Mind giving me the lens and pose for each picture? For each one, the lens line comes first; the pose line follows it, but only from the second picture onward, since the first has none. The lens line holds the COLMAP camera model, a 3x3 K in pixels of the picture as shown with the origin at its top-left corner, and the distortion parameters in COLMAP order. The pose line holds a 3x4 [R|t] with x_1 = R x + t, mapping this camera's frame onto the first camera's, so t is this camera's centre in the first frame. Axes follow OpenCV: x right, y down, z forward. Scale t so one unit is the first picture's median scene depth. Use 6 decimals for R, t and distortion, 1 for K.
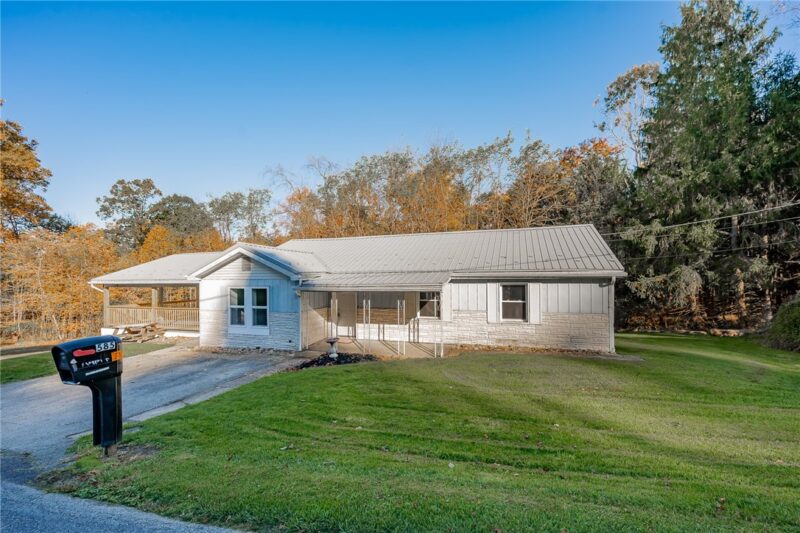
lens RADIAL K [[335.2, 0, 401.1], [0, 335.2, 268.9], [0, 0, 1]] dist [-0.007029, -0.000230]
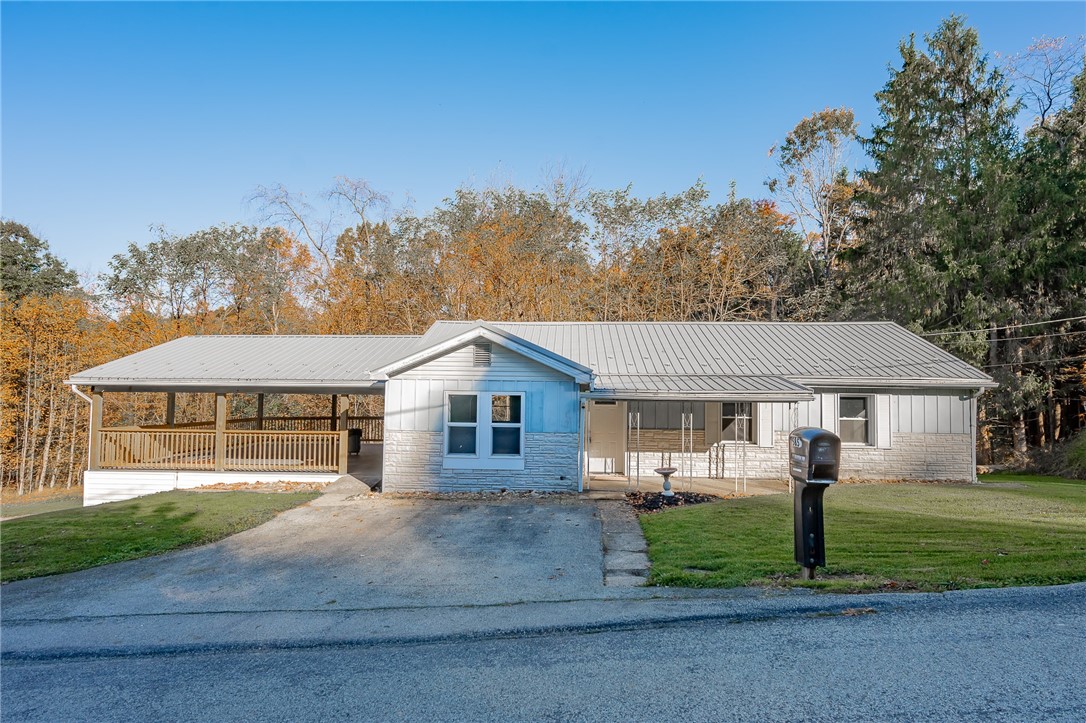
lens RADIAL K [[563.9, 0, 544.1], [0, 563.9, 362.9], [0, 0, 1]] dist [-0.014193, 0.000068]
pose [[0.967507, 0.035597, 0.250324, -0.597059], [-0.026079, 0.998809, -0.041239, 0.038566], [-0.251494, 0.033370, 0.967283, -0.042104]]
